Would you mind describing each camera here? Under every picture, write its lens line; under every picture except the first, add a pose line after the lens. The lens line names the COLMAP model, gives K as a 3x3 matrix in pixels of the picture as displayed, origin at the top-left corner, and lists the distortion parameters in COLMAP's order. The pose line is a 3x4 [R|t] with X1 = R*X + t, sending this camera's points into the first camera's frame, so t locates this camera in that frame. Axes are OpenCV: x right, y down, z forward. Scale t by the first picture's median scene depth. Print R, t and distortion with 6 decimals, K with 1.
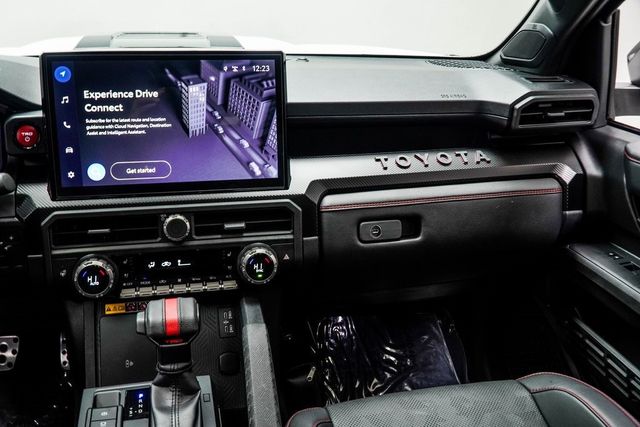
lens RADIAL K [[592.4, 0, 297.8], [0, 592.4, 211.3], [0, 0, 1]] dist [0.015012, 0.000000]
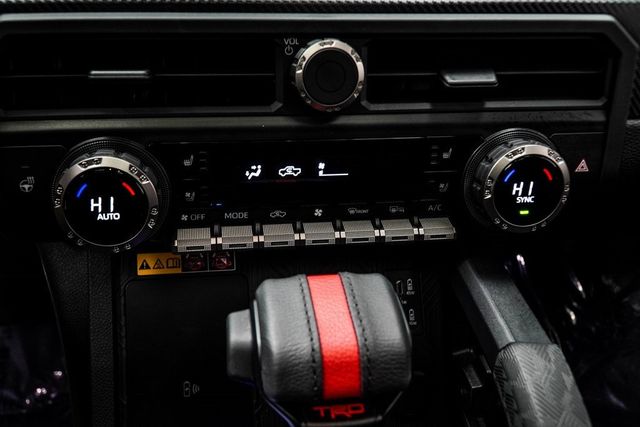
lens RADIAL K [[617.6, 0, 304.5], [0, 617.6, 206.2], [0, 0, 1]] dist [0.024075, 0.000000]
pose [[0.997865, 0.050535, -0.041376, -0.194023], [-0.042773, 0.984391, 0.170719, 0.041463], [0.049357, -0.168585, 0.984451, 0.593881]]
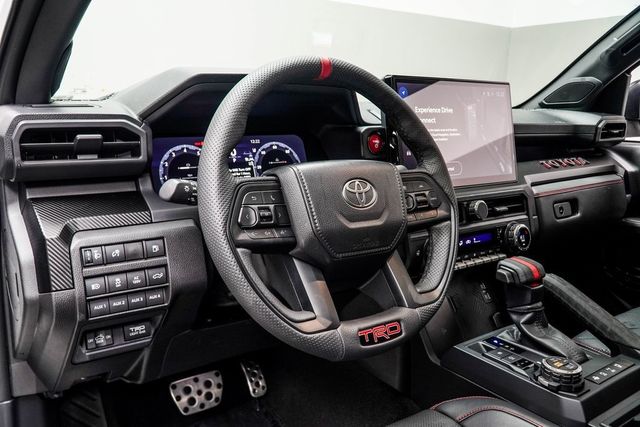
lens RADIAL K [[531.6, 0, 315.4], [0, 531.6, 213.5], [0, 0, 1]] dist [0.011086, 0.006797]
pose [[0.913612, -0.081024, 0.398431, -0.966471], [0.143948, 0.980930, -0.130598, 0.130617], [-0.380252, 0.176670, 0.907853, 0.084366]]
